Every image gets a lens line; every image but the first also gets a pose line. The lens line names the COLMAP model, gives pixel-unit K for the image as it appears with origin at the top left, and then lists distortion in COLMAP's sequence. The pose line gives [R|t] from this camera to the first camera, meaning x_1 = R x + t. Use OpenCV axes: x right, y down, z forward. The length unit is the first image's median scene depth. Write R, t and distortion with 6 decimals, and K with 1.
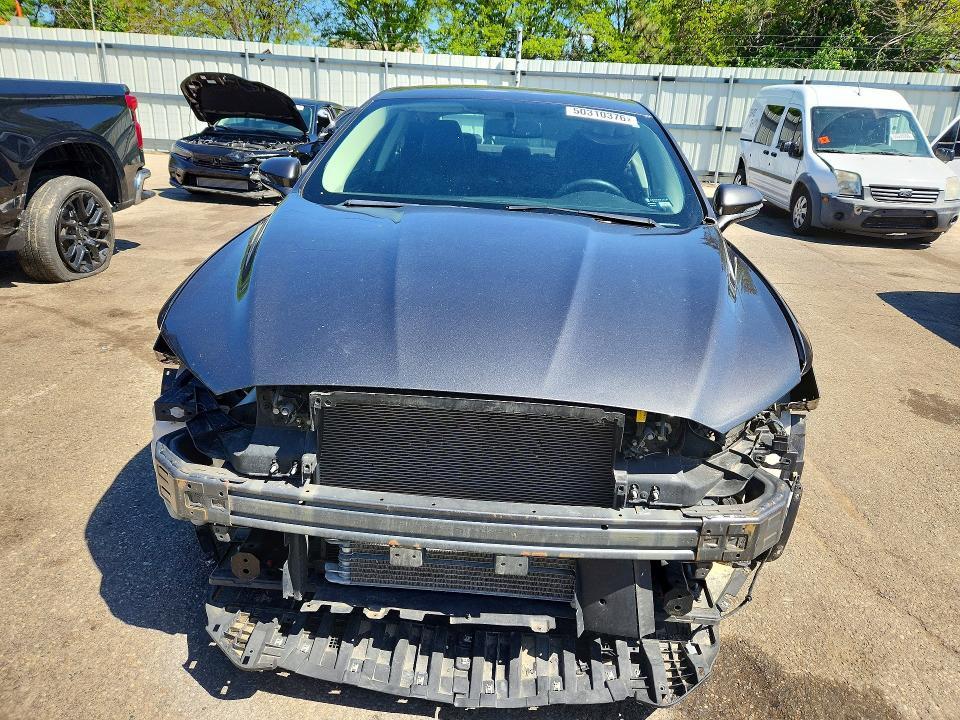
lens RADIAL K [[693.1, 0, 480.0], [0, 693.1, 360.0], [0, 0, 1]] dist [0.001643, -0.000057]
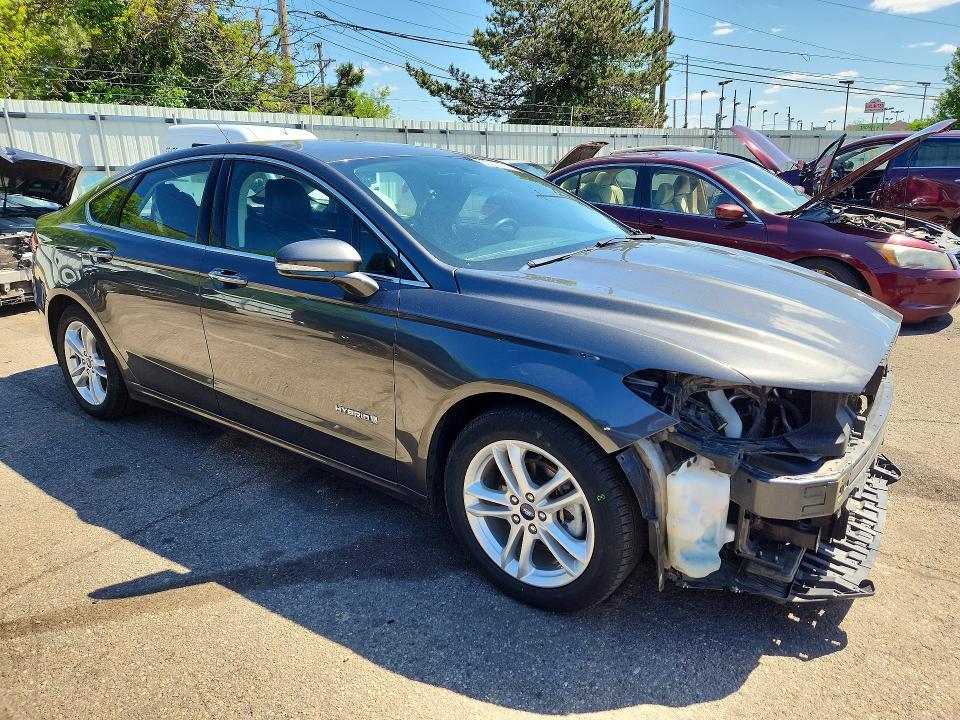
lens RADIAL K [[693.1, 0, 480.0], [0, 693.1, 360.0], [0, 0, 1]] dist [0.001643, -0.000057]
pose [[0.489991, -0.287772, 0.822858, -0.246053], [0.316725, 0.938202, 0.139508, -0.058500], [-0.812154, 0.192262, 0.550855, 0.117239]]
